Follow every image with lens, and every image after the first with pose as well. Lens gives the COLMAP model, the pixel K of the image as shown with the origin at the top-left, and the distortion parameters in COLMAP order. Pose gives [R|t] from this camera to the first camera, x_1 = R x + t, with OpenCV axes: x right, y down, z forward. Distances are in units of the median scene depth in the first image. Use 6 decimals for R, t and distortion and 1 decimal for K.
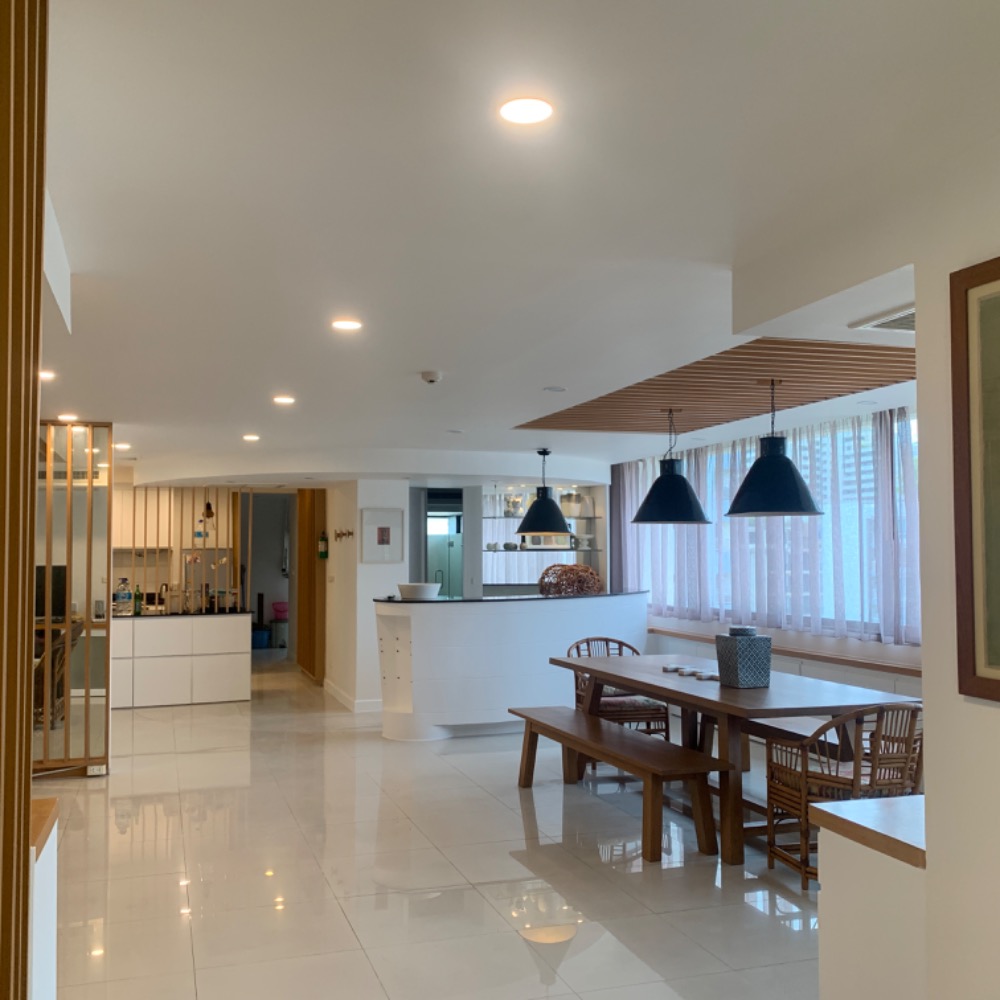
lens RADIAL K [[1048.9, 0, 500.0], [0, 1048.9, 500.0], [0, 0, 1]] dist [0.238697, -0.838828]
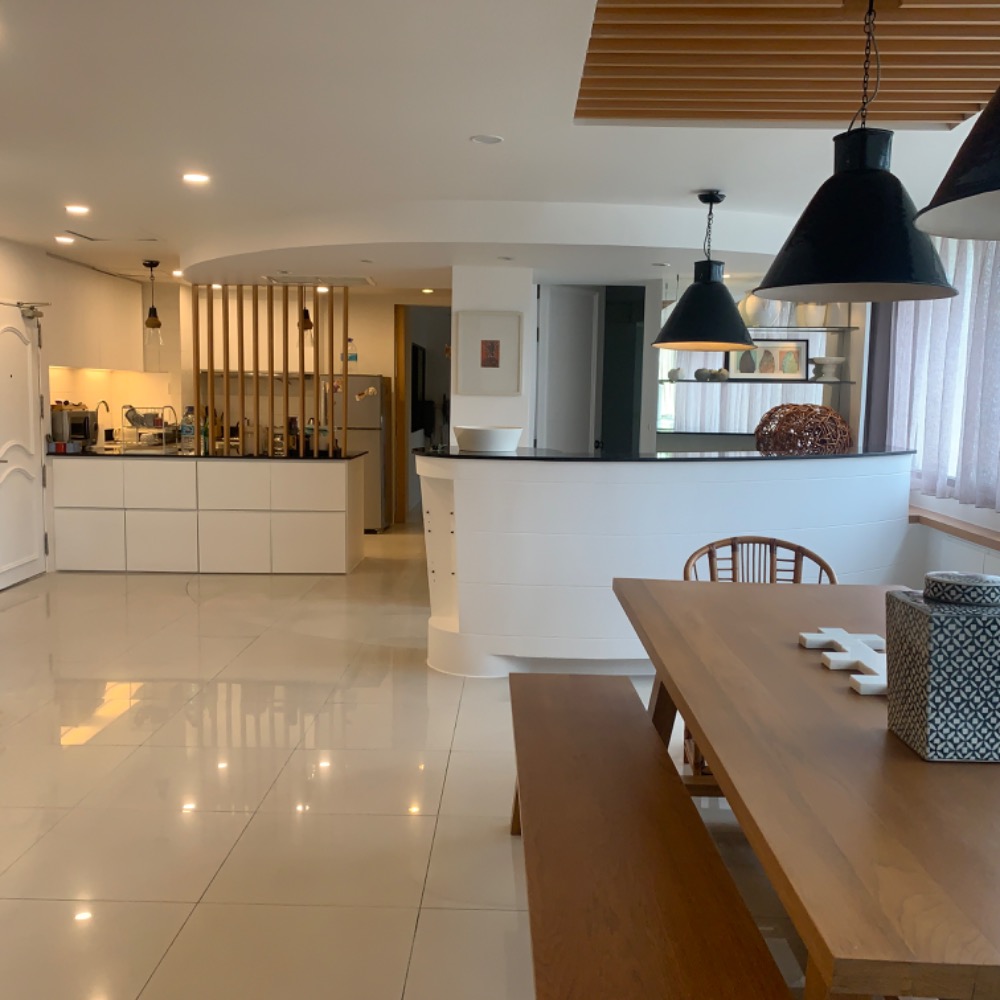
lens RADIAL K [[1048.9, 0, 500.0], [0, 1048.9, 500.0], [0, 0, 1]] dist [0.238697, -0.838828]
pose [[0.946173, 0.053083, -0.319280, 0.104416], [-0.005812, 0.989086, 0.147223, 0.025703], [0.323611, -0.137443, 0.936155, 0.344983]]
